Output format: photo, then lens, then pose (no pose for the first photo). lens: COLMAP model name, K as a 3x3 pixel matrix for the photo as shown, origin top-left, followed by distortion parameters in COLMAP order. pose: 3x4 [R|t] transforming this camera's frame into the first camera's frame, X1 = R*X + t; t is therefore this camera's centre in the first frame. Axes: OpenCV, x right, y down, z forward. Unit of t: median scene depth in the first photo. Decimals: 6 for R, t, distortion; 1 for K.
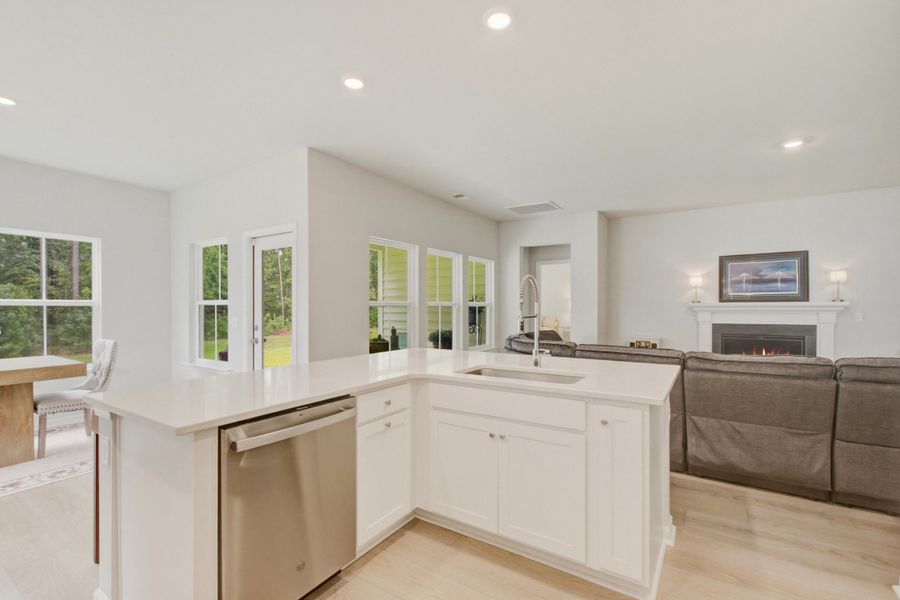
lens RADIAL K [[391.5, 0, 450.2], [0, 391.5, 309.3], [0, 0, 1]] dist [-0.006189, 0.000261]
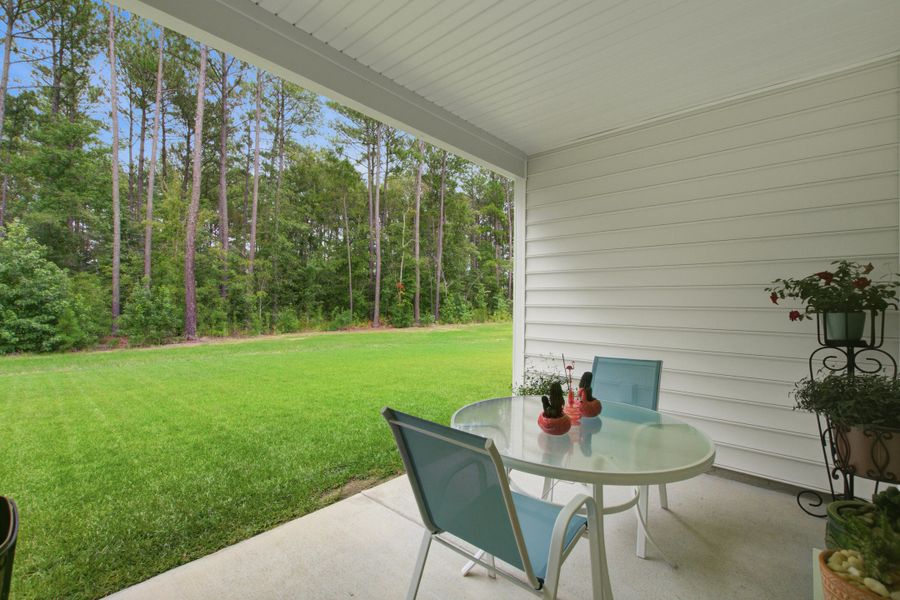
lens RADIAL K [[391.5, 0, 445.1], [0, 391.5, 301.8], [0, 0, 1]] dist [-0.006189, 0.000261]
pose [[0.984159, 0.014168, -0.176719, -0.230864], [-0.015780, 0.999846, -0.007722, 0.009581], [0.176582, 0.010389, 0.984231, 0.653731]]
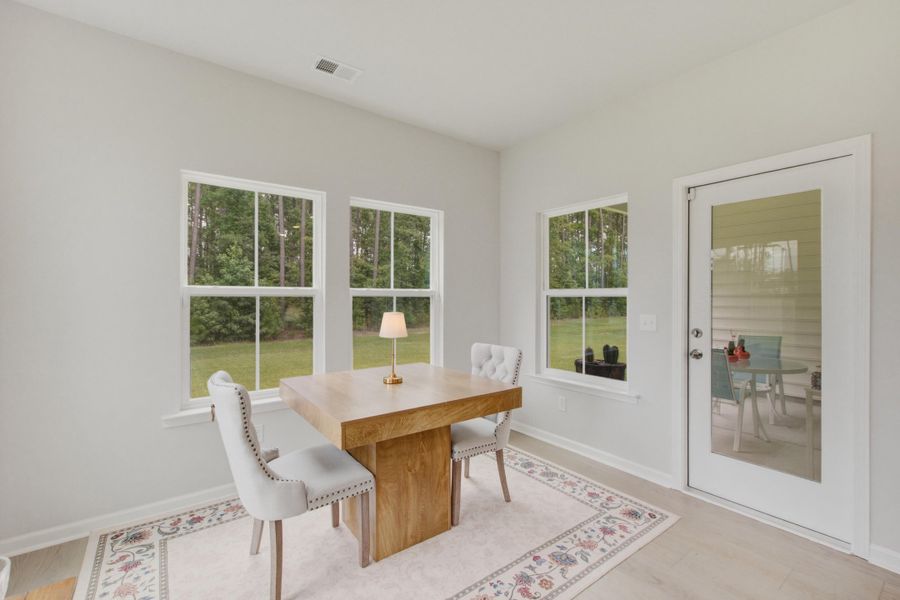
lens RADIAL K [[391.5, 0, 445.1], [0, 391.5, 294.5], [0, 0, 1]] dist [-0.006189, 0.000261]
pose [[0.928428, -0.000617, -0.371512, -0.395899], [-0.005295, 0.999875, -0.014894, -0.001225], [0.371475, 0.015795, 0.928309, 0.176678]]
